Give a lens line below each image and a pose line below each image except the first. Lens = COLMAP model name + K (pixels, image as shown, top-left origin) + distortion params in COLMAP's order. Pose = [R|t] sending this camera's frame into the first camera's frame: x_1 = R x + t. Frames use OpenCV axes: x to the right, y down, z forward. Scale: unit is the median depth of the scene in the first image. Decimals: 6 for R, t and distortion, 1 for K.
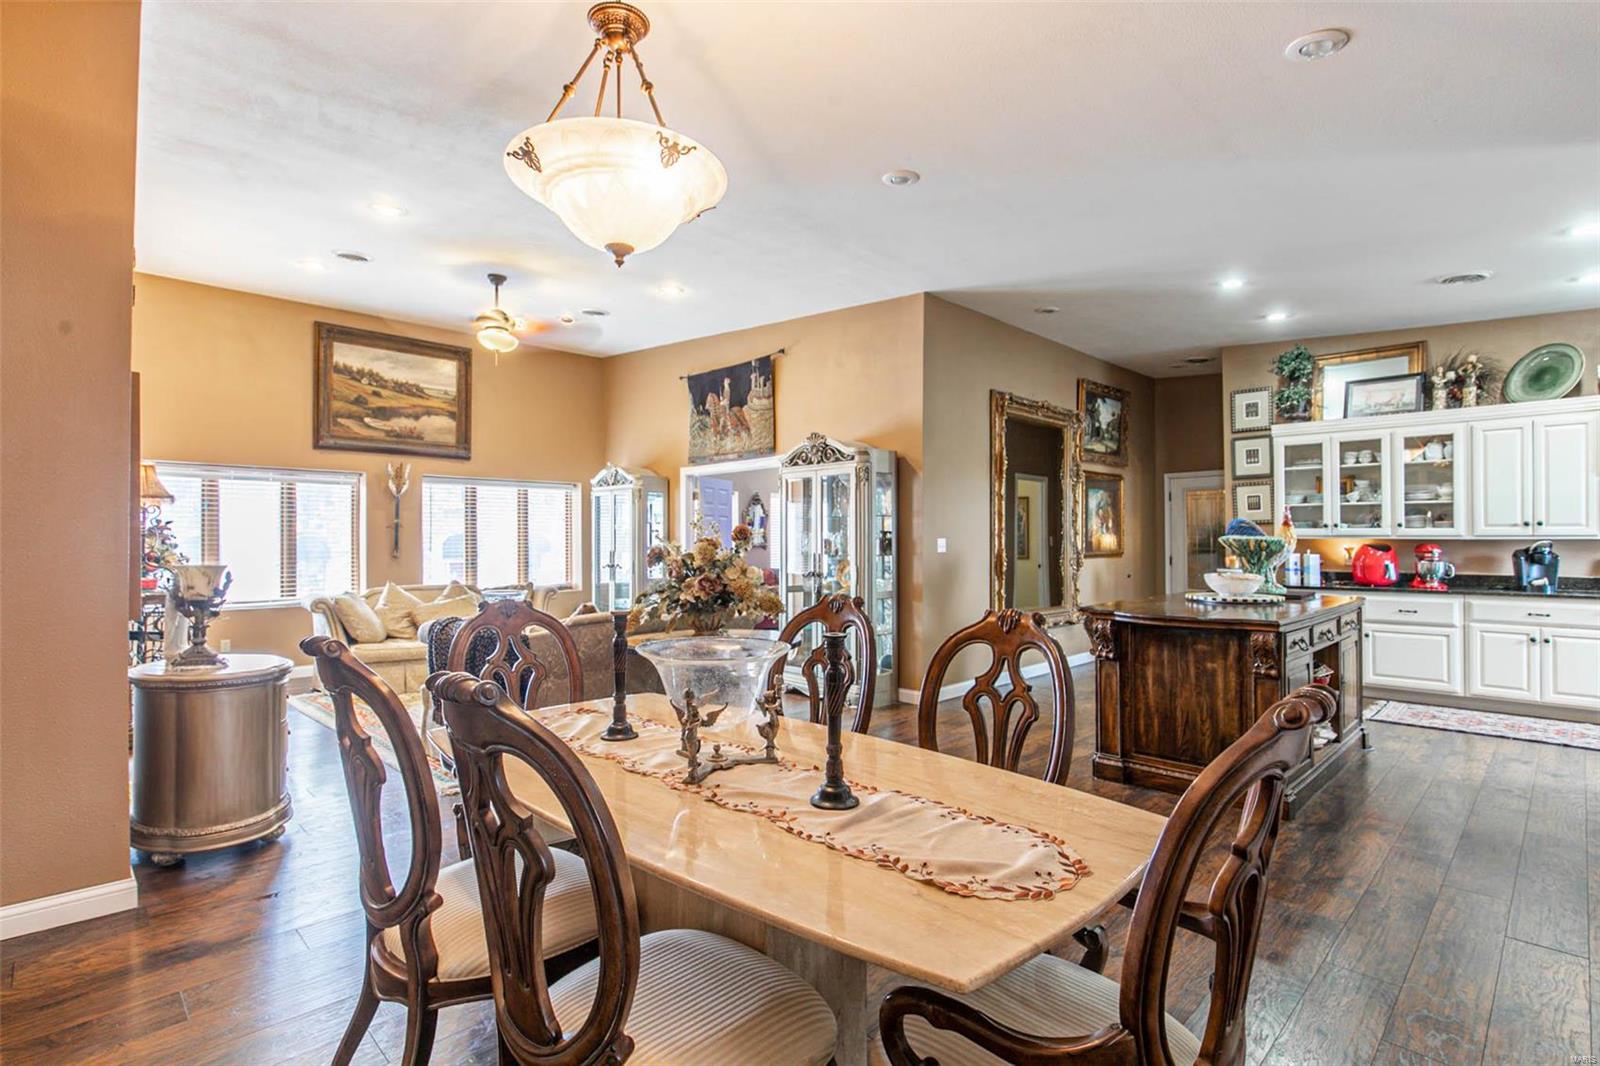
lens RADIAL K [[777.2, 0, 793.8], [0, 777.2, 534.0], [0, 0, 1]] dist [-0.003576, 0.001020]
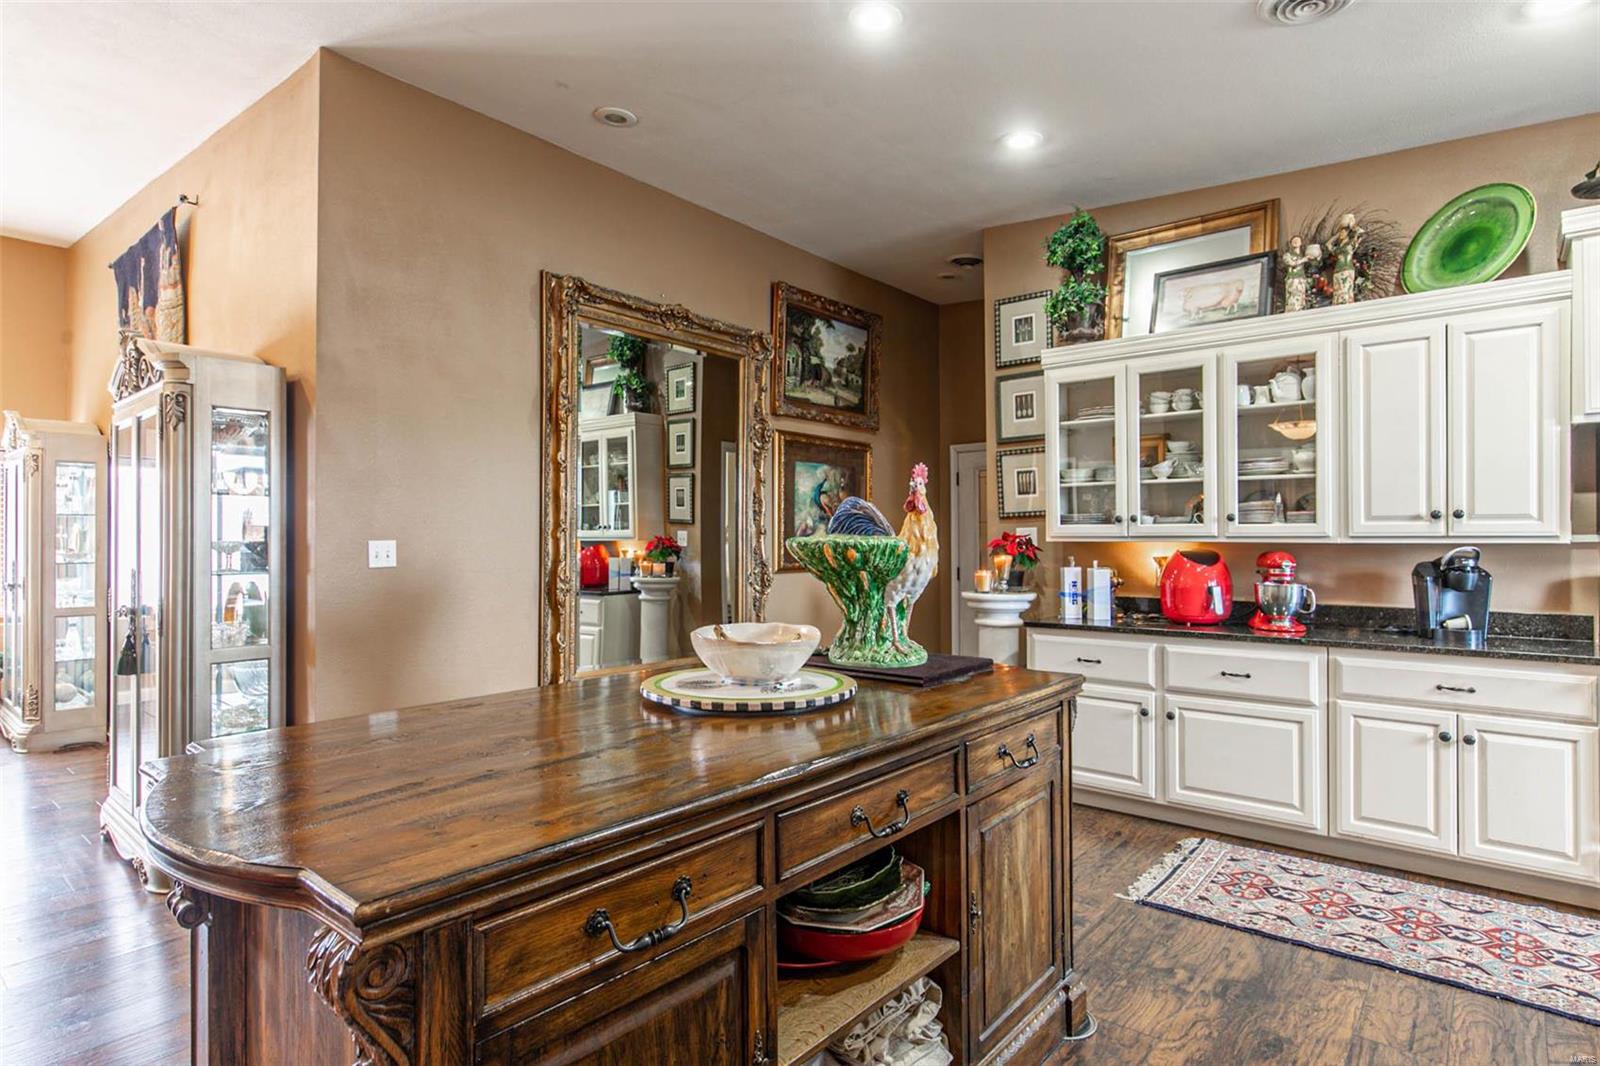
lens RADIAL K [[853.6, 0, 792.0], [0, 853.6, 536.2], [0, 0, 1]] dist [0.000554, 0.000125]
pose [[0.995567, 0.002198, 0.094026, 0.368457], [-0.002183, 0.999998, -0.000261, 0.002250], [-0.094026, 0.000055, 0.995570, 0.374413]]
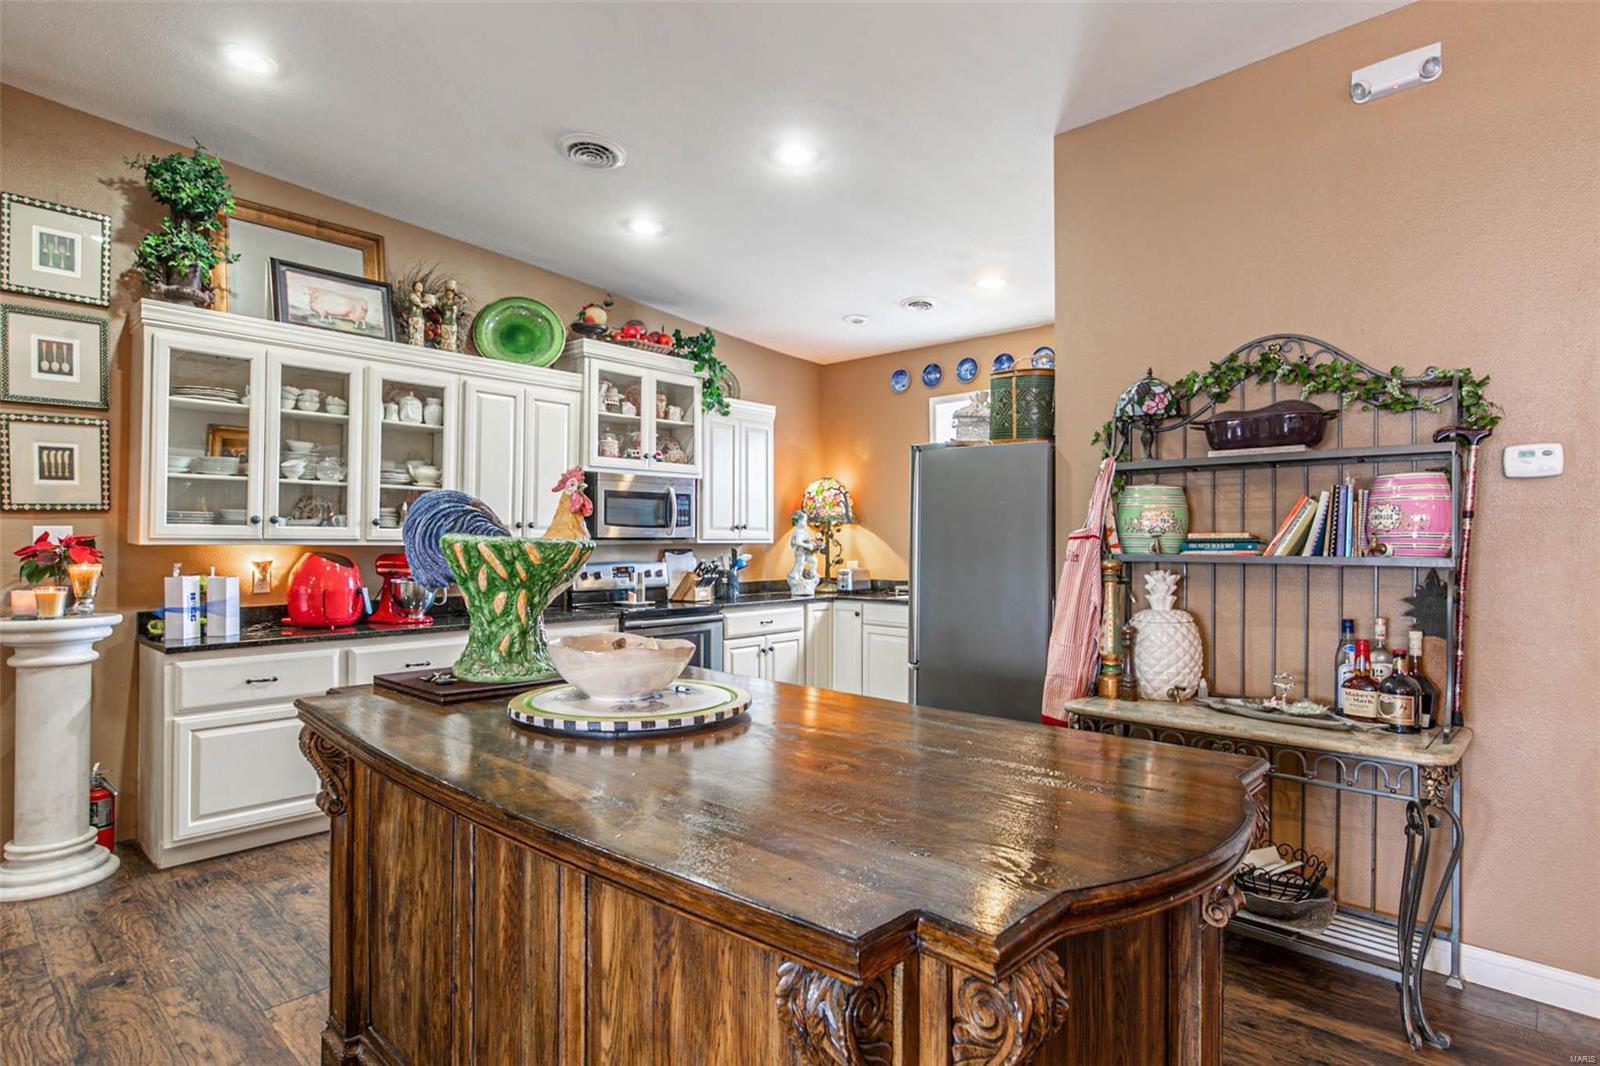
lens RADIAL K [[822.1, 0, 800.0], [0, 822.1, 533.0], [0, 0, 1]] dist [-0.000655, 0.000058]
pose [[-0.048739, 0.016302, 0.998678, 0.115315], [-0.004643, 0.999852, -0.016548, 0.004939], [-0.998801, -0.005444, -0.048656, 0.638492]]
